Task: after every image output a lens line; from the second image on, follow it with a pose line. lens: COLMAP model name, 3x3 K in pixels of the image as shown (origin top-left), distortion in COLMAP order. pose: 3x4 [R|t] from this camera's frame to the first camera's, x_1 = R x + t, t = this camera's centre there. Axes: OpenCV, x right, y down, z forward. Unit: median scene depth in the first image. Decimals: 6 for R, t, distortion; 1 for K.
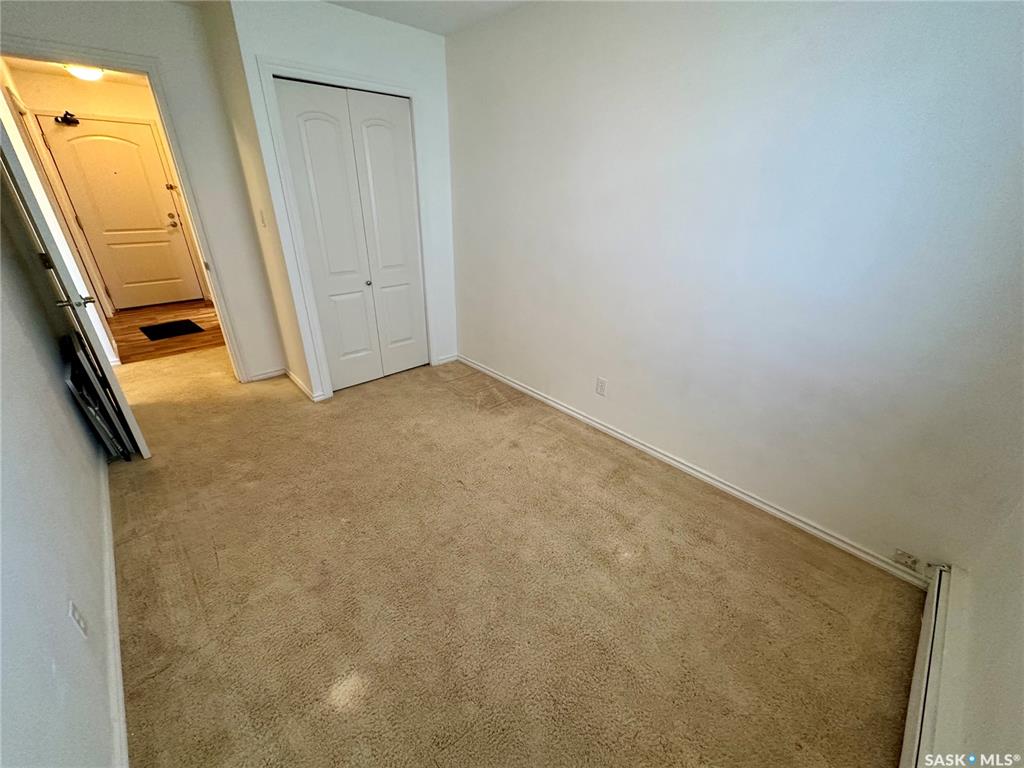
lens RADIAL K [[407.2, 0, 511.5], [0, 407.2, 383.0], [0, 0, 1]] dist [0.001814, 0.000066]
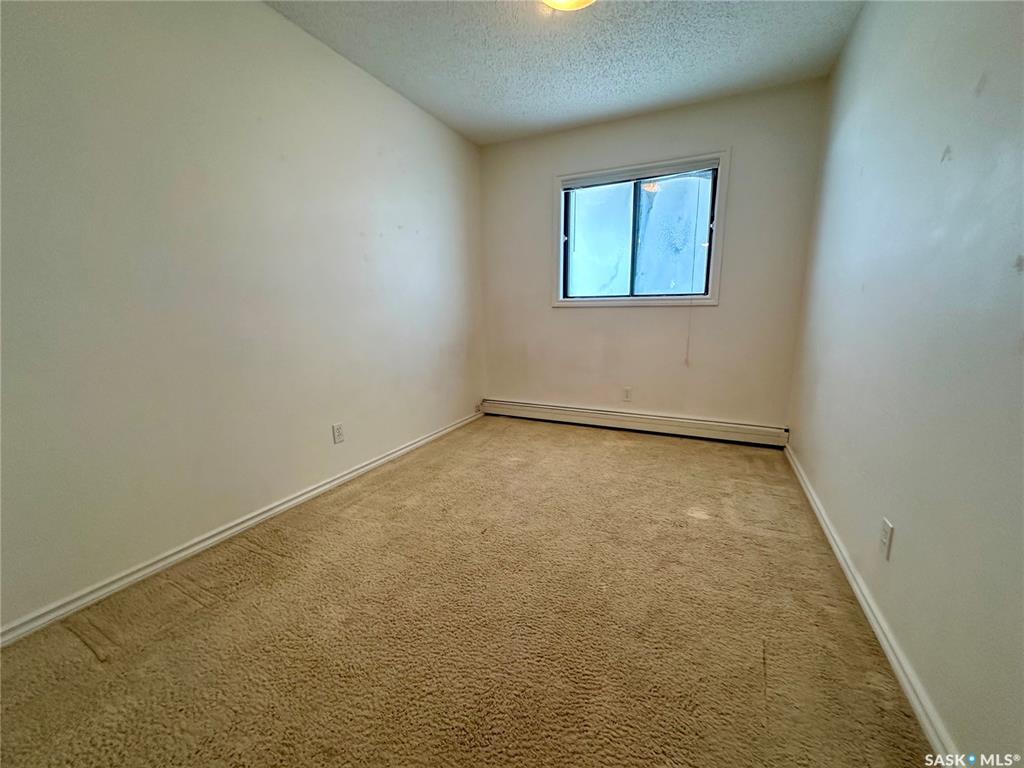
lens RADIAL K [[407.2, 0, 512.1], [0, 407.2, 383.1], [0, 0, 1]] dist [0.001814, 0.000066]
pose [[-0.365664, -0.183485, 0.912482, -0.774973], [0.406823, 0.850258, 0.334001, -0.247460], [-0.837129, 0.493350, -0.236263, 0.902991]]
